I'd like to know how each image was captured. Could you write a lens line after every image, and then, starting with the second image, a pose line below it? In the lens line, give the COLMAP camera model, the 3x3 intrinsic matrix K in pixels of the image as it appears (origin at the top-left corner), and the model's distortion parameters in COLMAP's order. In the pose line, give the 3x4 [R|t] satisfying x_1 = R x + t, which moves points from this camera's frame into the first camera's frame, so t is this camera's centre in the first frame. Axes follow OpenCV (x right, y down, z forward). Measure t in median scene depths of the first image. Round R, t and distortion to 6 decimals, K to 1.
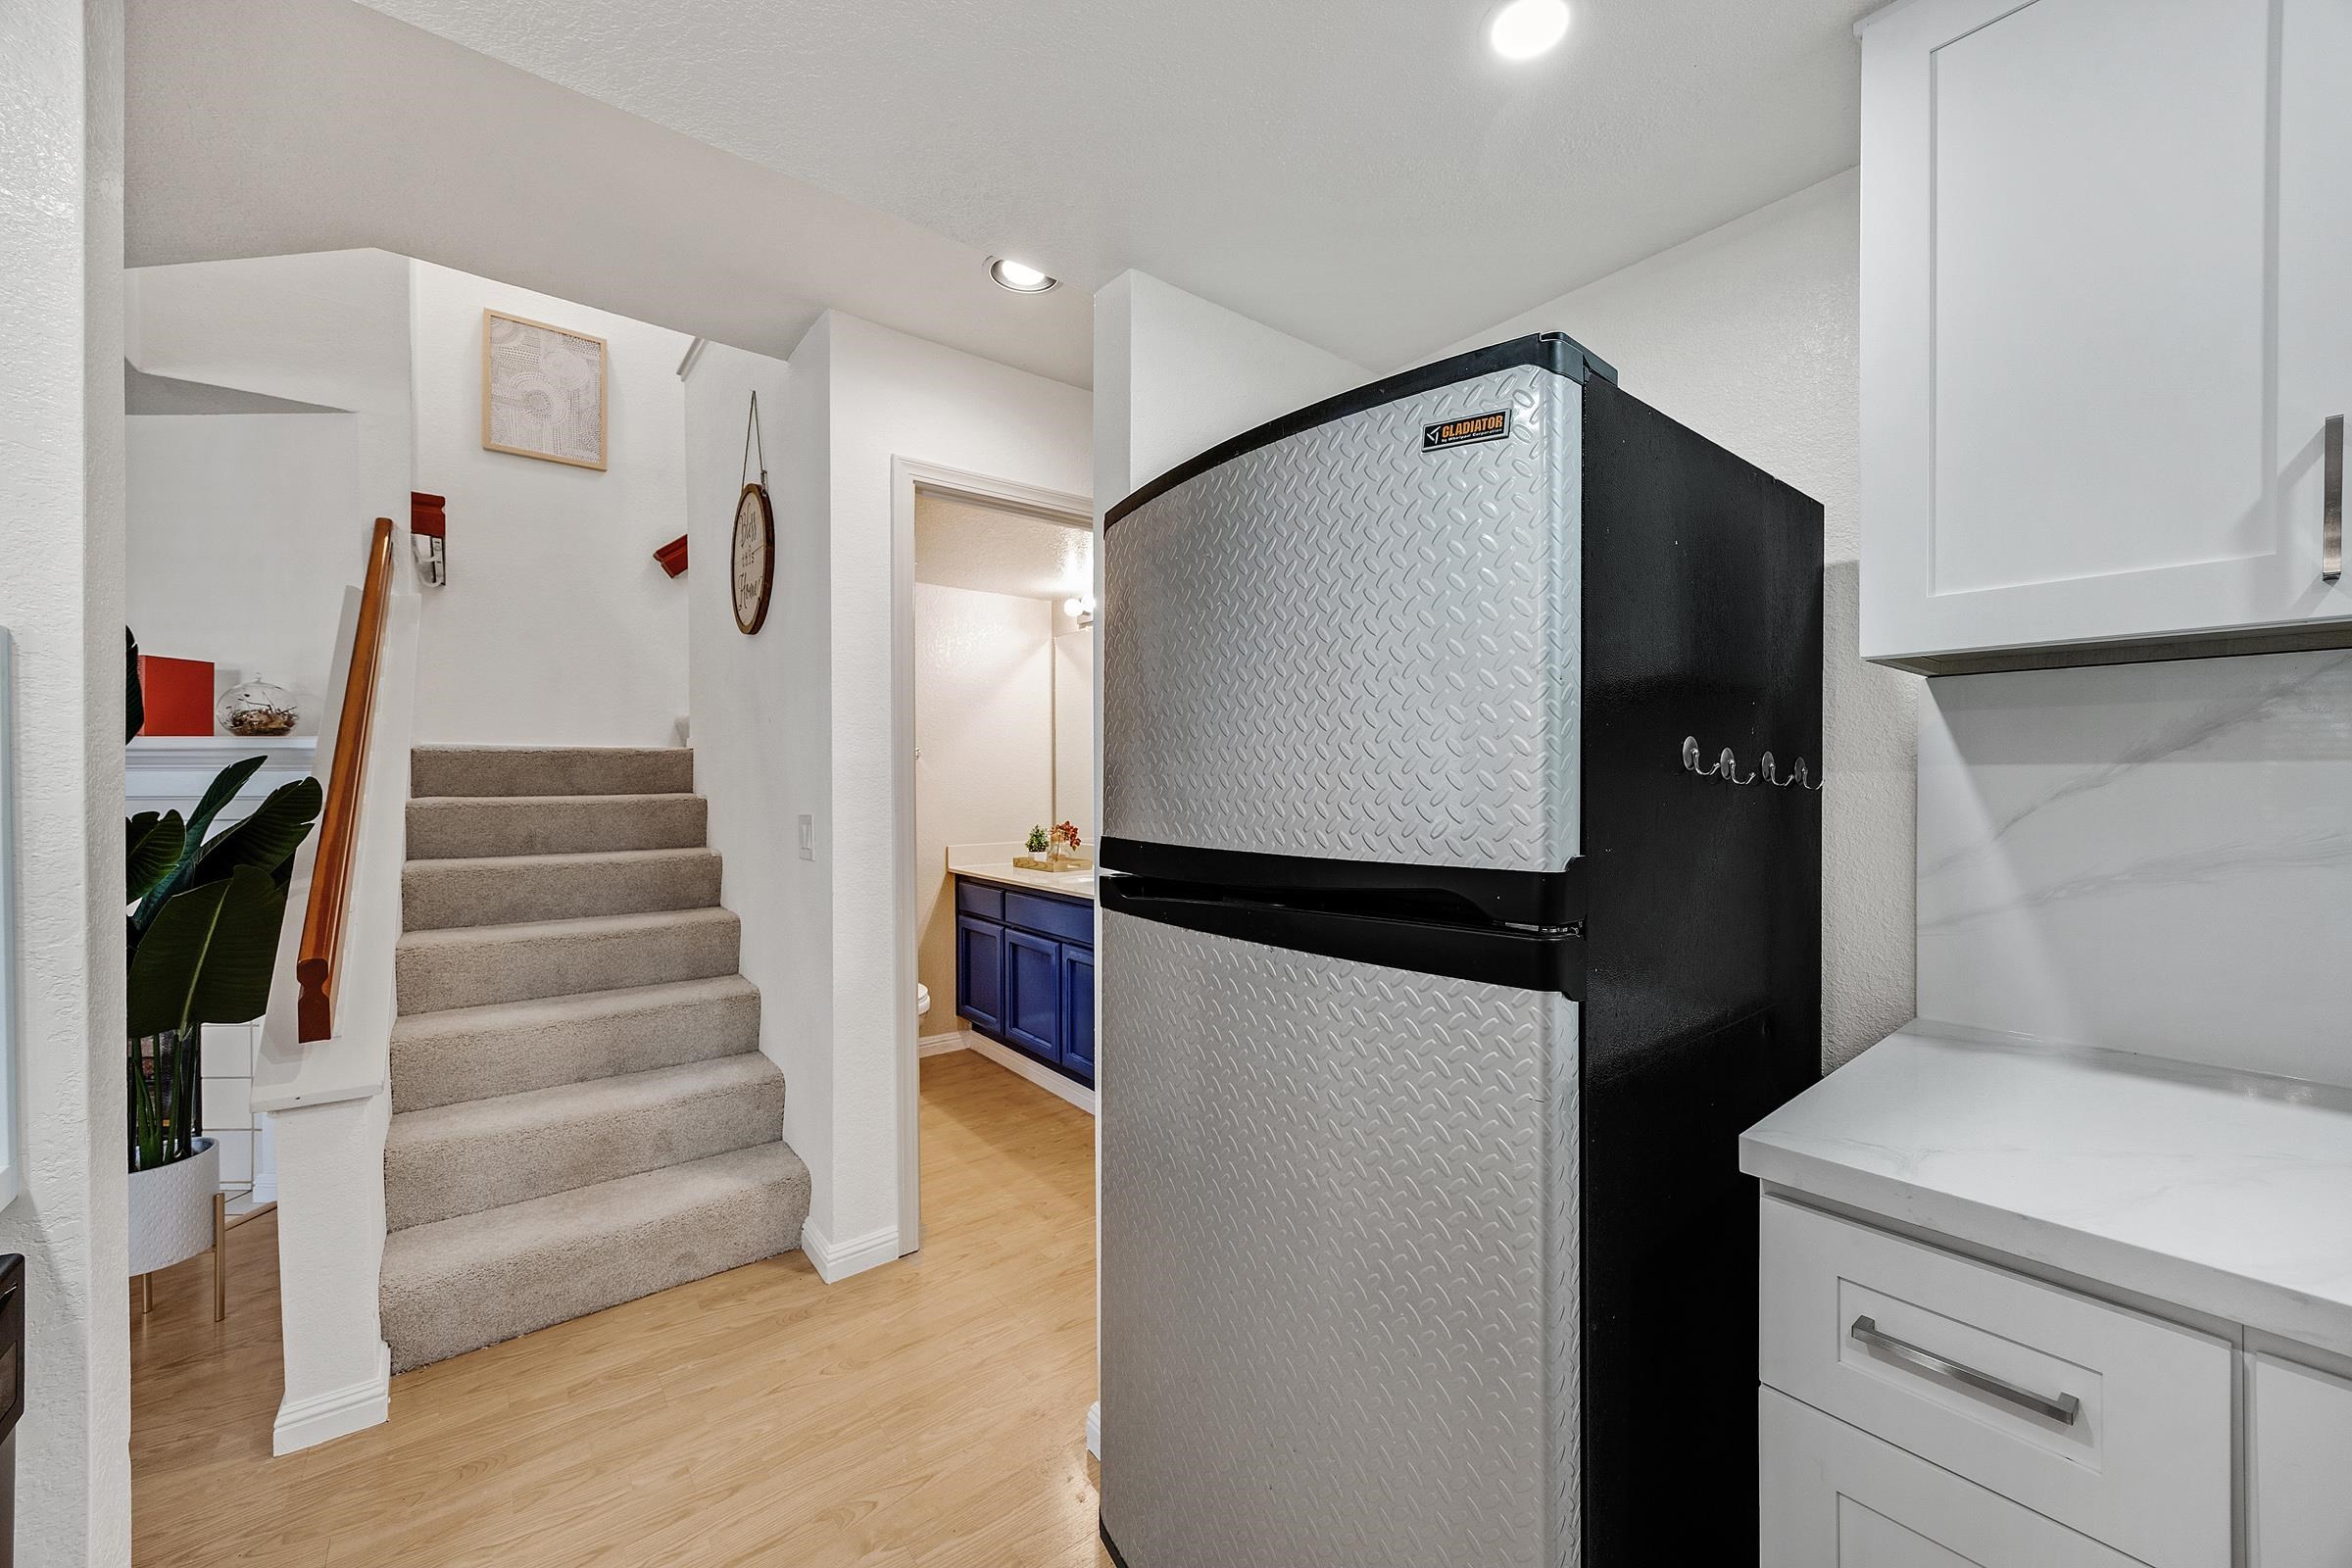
lens RADIAL K [[897.0, 0, 1181.3], [0, 897.0, 786.8], [0, 0, 1]] dist [-0.001794, 0.000168]
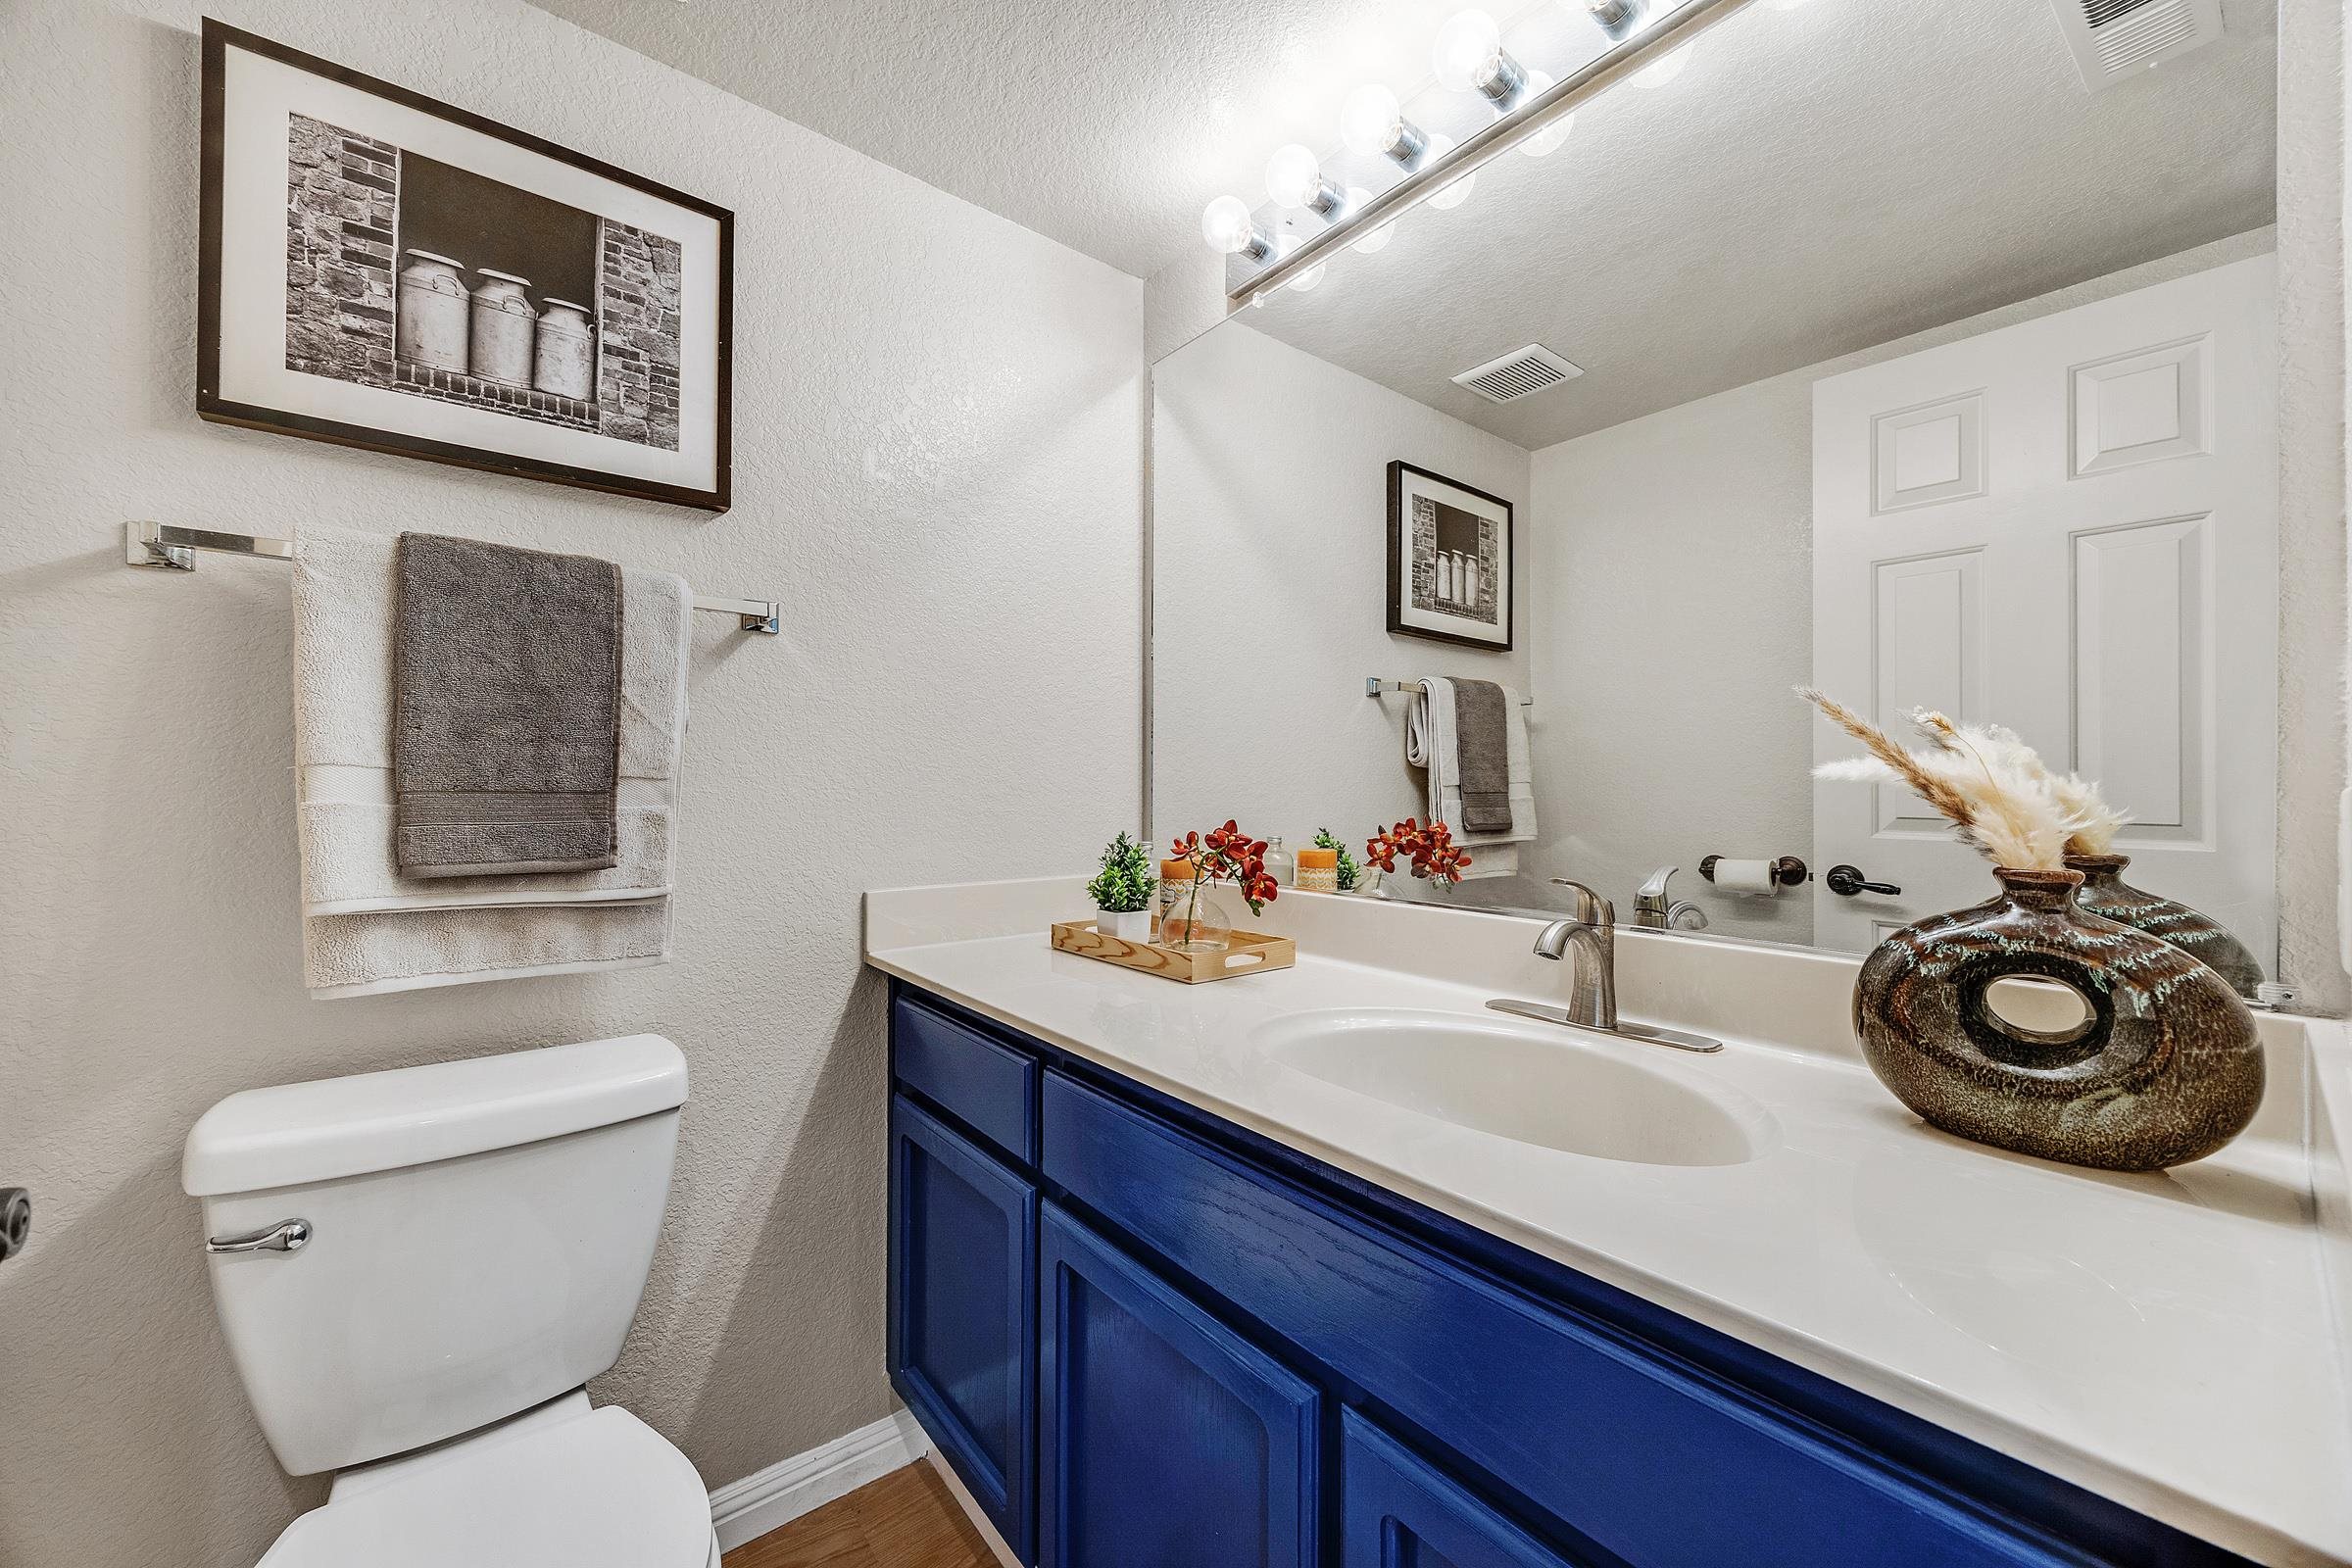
lens RADIAL K [[897.0, 0, 1169.3], [0, 897.0, 782.9], [0, 0, 1]] dist [-0.001794, 0.000168]
pose [[0.999993, 0.000704, -0.003719, -0.142784], [-0.000776, 0.999809, -0.019549, 0.030032], [0.003704, 0.019552, 0.999802, 0.655951]]
